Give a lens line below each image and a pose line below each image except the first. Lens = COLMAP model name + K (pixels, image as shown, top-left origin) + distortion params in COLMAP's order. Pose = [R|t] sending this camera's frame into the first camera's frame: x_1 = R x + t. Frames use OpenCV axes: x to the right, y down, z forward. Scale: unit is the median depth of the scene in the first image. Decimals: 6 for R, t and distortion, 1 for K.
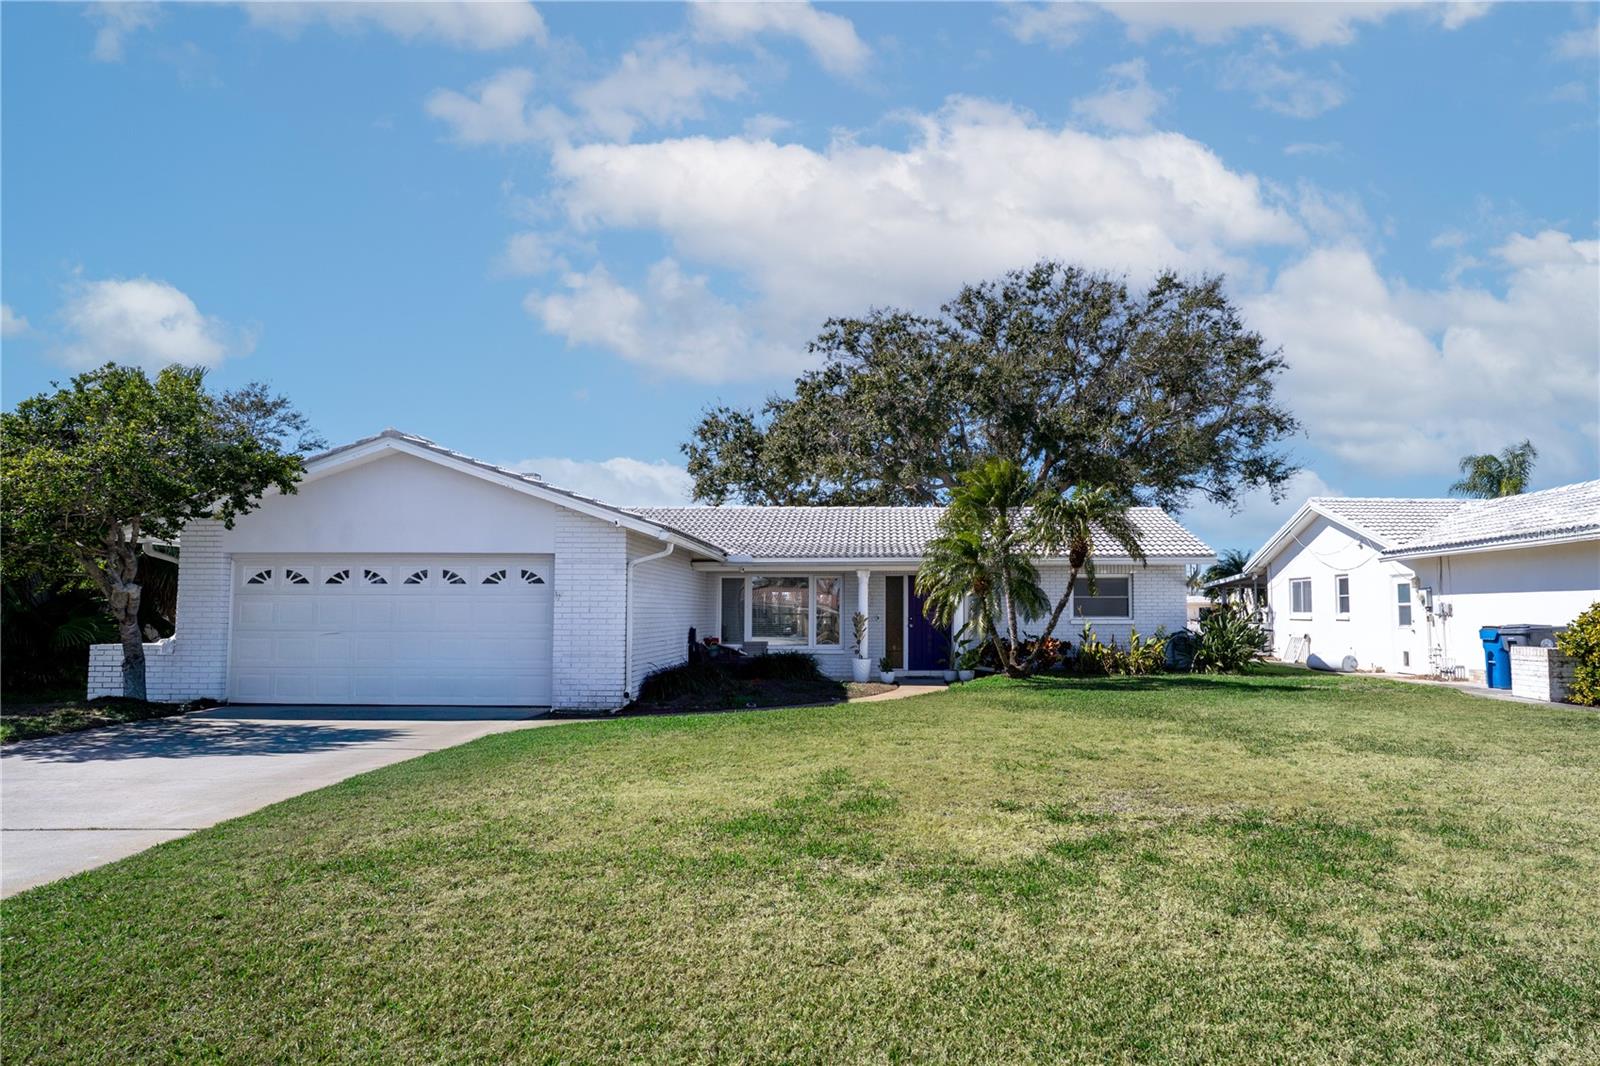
lens RADIAL K [[992.2, 0, 800.0], [0, 992.2, 533.0], [0, 0, 1]] dist [-0.007352, -0.000363]
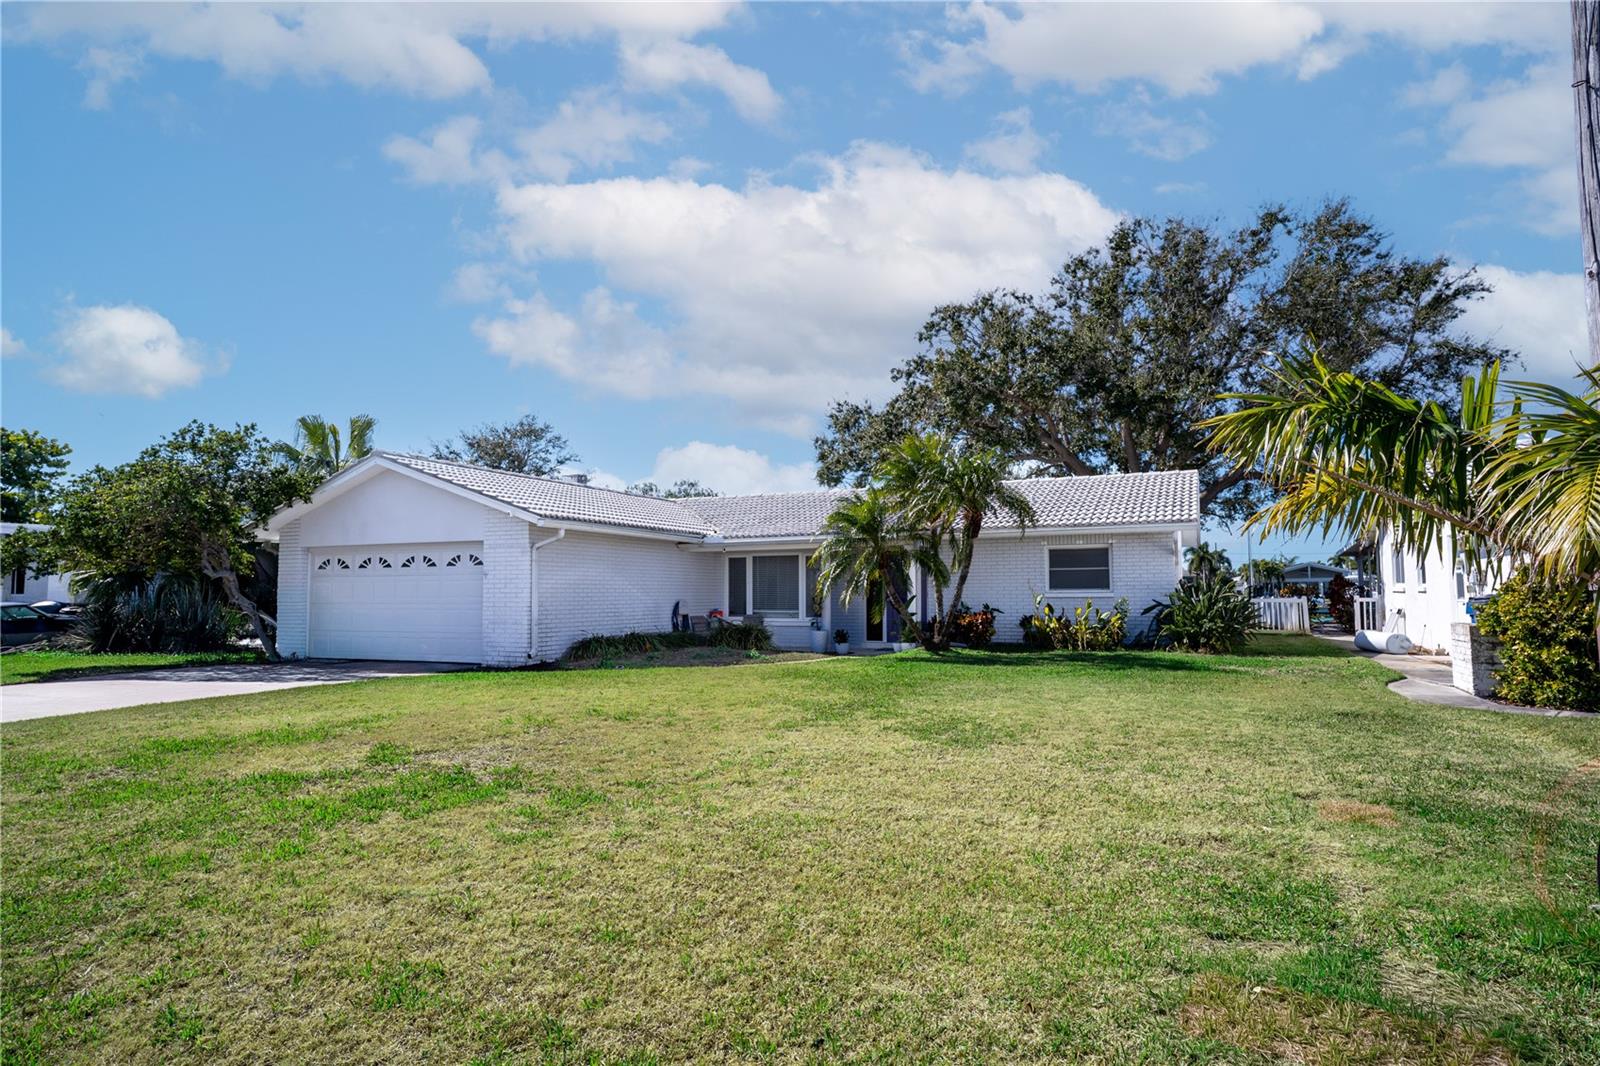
lens RADIAL K [[892.9, 0, 800.0], [0, 892.9, 533.0], [0, 0, 1]] dist [-0.045911, 0.037371]
pose [[0.907741, -0.031936, -0.418315, 0.446292], [0.039780, 0.999158, 0.010041, 0.011946], [0.417642, -0.025755, 0.908247, 0.121831]]
